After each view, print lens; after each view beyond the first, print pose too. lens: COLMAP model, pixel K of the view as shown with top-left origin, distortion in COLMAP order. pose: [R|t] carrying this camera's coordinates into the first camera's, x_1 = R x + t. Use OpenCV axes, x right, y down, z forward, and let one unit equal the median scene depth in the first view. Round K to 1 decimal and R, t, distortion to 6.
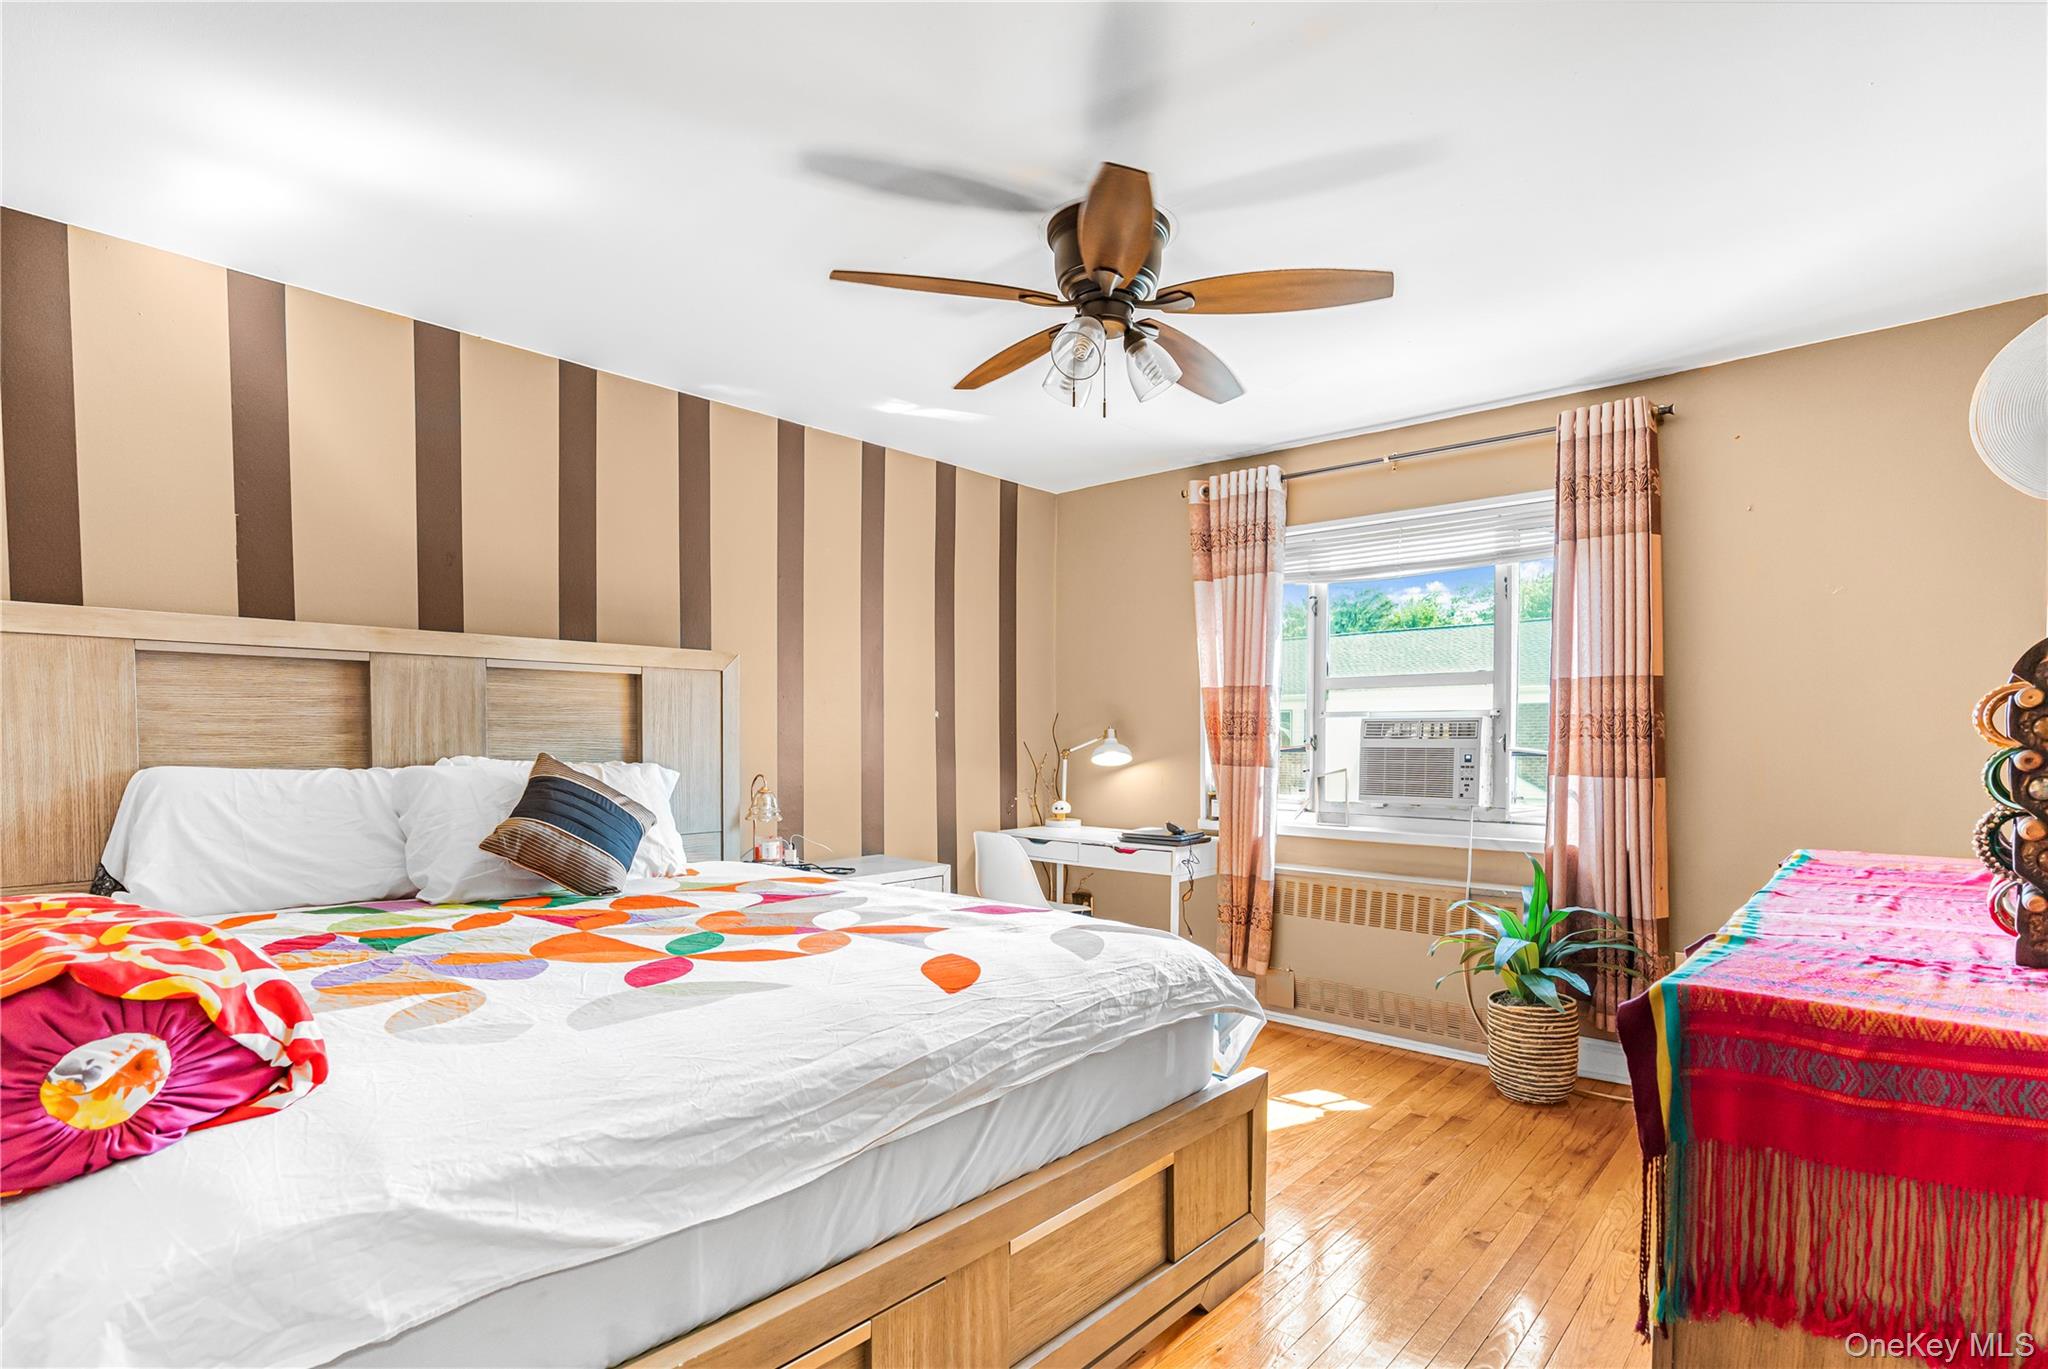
lens RADIAL K [[971.6, 0, 1020.9], [0, 971.6, 773.2], [0, 0, 1]] dist [-0.001772, 0.000007]
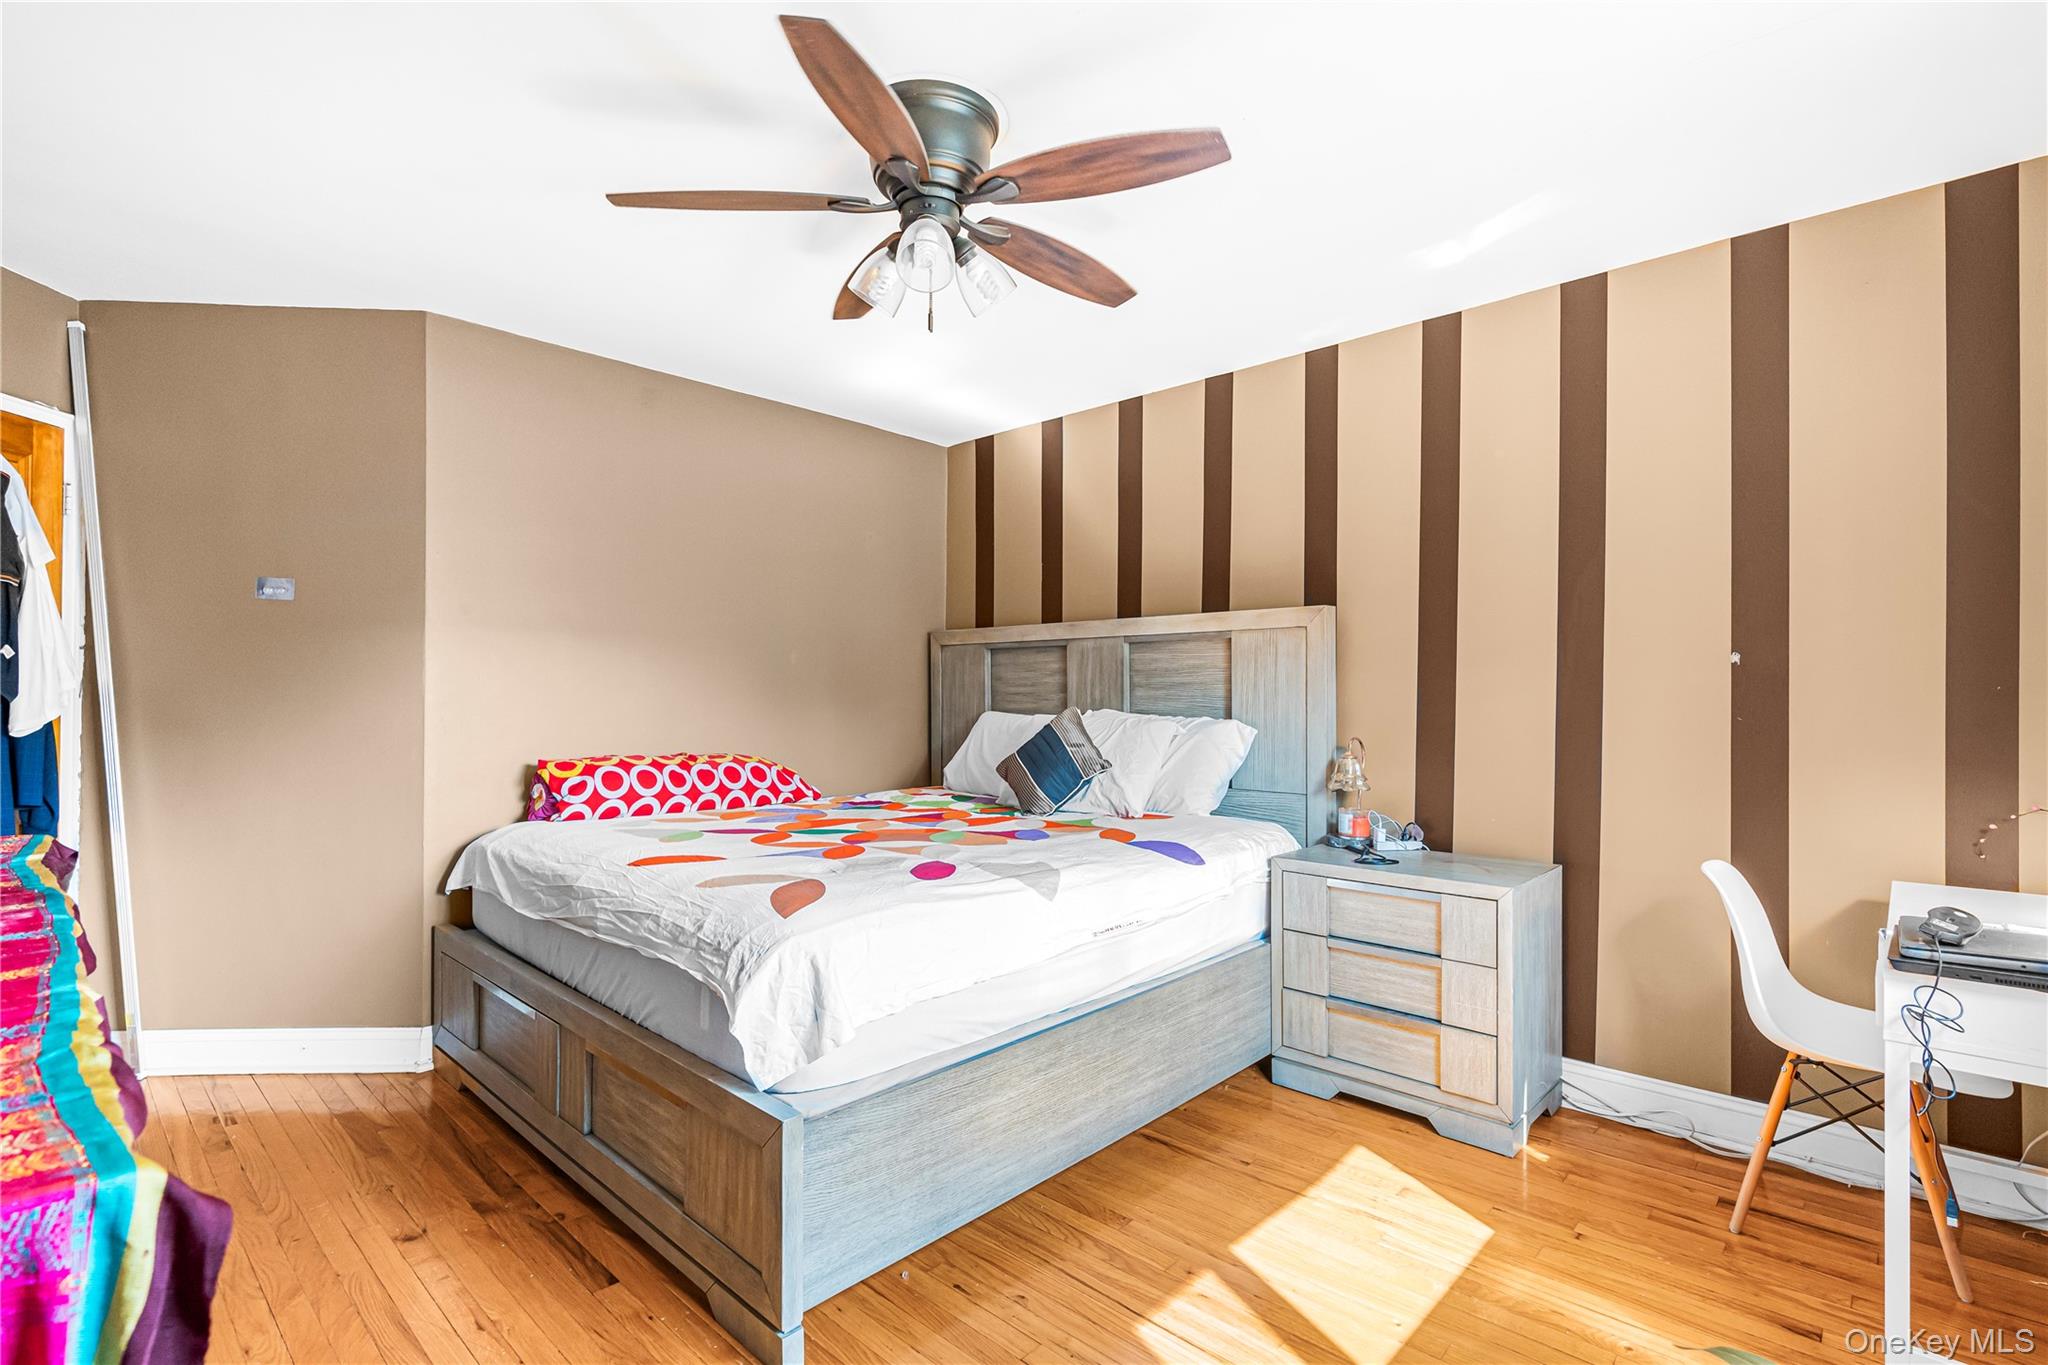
lens RADIAL K [[971.6, 0, 1023.8], [0, 971.6, 679.9], [0, 0, 1]] dist [-0.001772, 0.000007]
pose [[-0.014904, -0.009761, -0.999841, 0.769320], [-0.035331, 0.999333, -0.009230, -0.040377], [0.999265, 0.035188, -0.015238, 0.866426]]
